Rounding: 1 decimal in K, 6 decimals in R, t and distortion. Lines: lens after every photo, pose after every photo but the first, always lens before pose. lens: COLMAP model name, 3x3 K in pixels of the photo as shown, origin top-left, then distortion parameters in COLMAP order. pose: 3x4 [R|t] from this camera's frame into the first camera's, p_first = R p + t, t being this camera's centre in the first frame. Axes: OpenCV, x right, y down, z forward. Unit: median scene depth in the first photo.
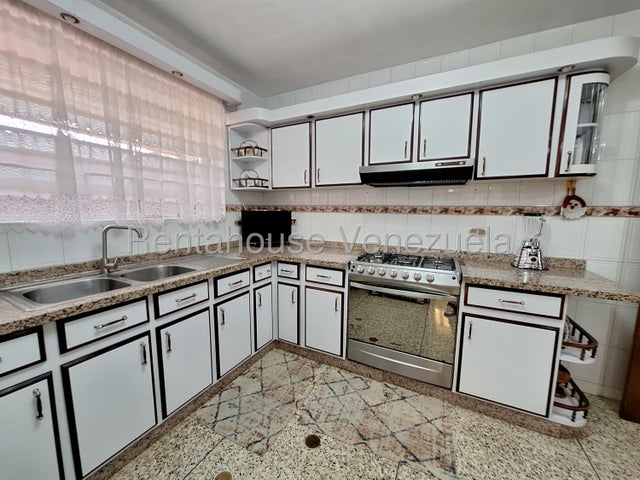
lens RADIAL K [[249.1, 0, 317.1], [0, 249.1, 239.1], [0, 0, 1]] dist [-0.002919, 0.000497]
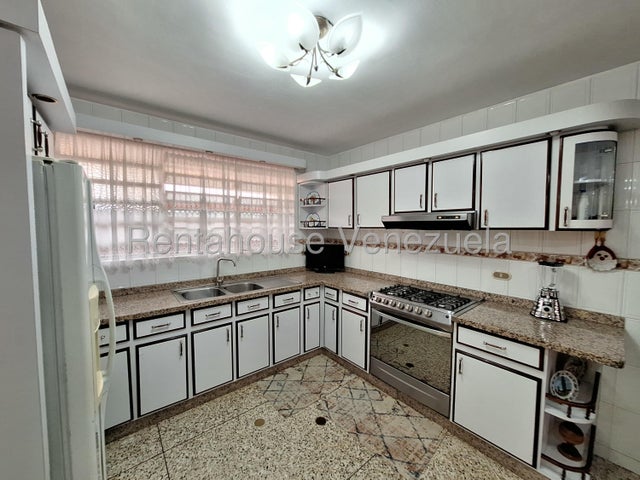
lens RADIAL K [[249.1, 0, 317.2], [0, 249.1, 239.1], [0, 0, 1]] dist [-0.002919, 0.000497]
pose [[0.916636, 0.016828, -0.399369, 0.424999], [-0.042308, 0.997586, -0.055070, -0.106441], [0.397478, 0.067375, 0.915135, -0.298445]]
